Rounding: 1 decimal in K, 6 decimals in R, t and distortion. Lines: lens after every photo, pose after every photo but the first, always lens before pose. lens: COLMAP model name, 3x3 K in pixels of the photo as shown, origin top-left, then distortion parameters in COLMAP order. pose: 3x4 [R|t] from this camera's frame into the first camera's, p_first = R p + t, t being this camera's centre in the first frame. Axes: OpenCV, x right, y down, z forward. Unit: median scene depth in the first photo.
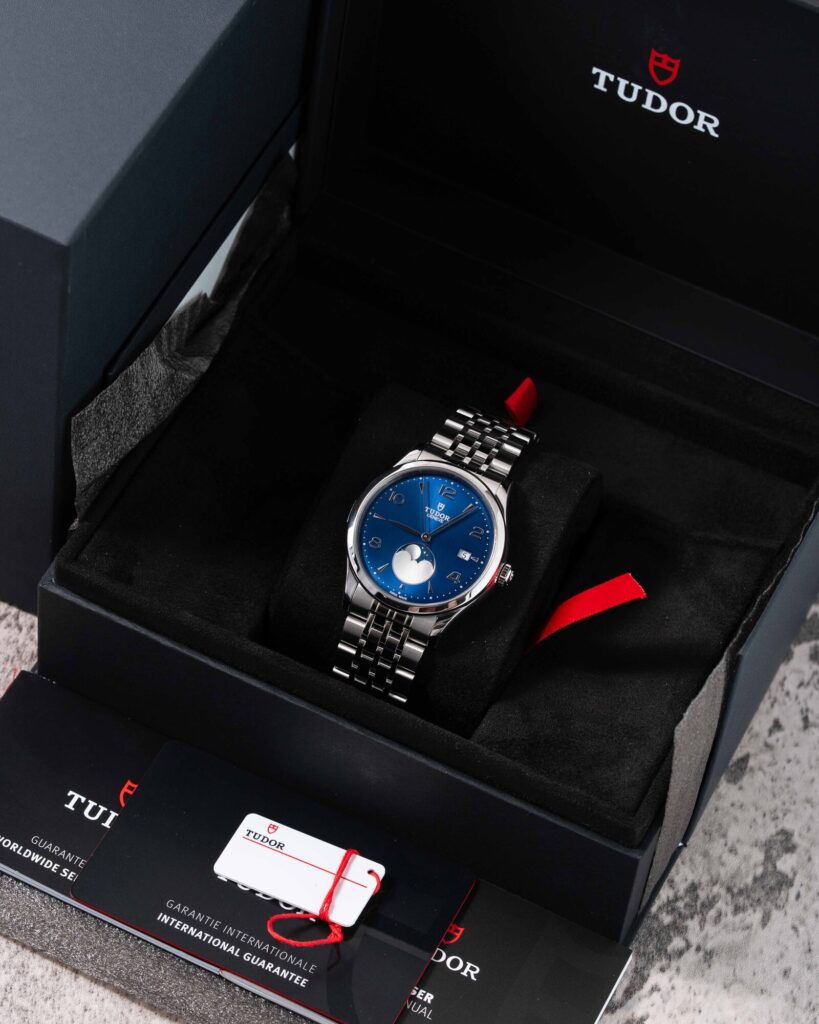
lens RADIAL K [[4158.6, 0, 411.0], [0, 4158.6, 512.8], [0, 0, 1]] dist [0.006478, 0.000000]
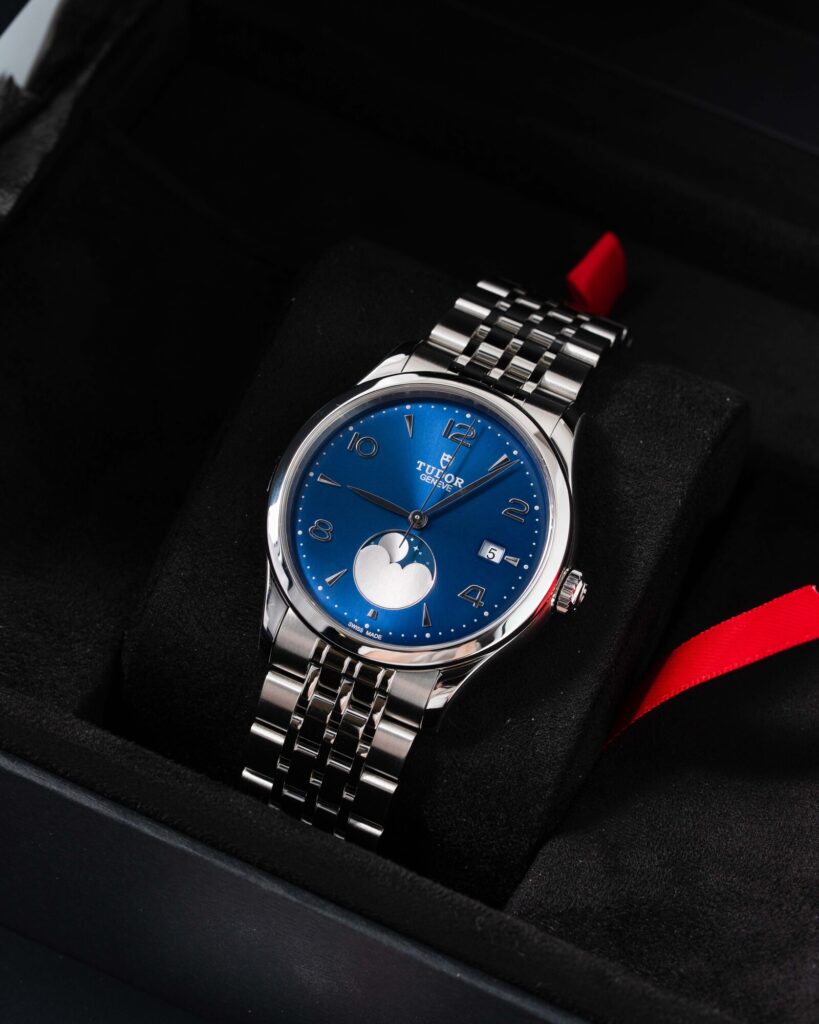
lens RADIAL K [[4158.6, 0, 407.8], [0, 4158.6, 513.5], [0, 0, 1]] dist [0.006478, 0.000000]
pose [[0.999945, -0.003514, -0.009877, 0.007415], [0.003326, 0.999816, -0.018899, 0.014962], [0.009941, 0.018865, 0.999773, 0.478040]]
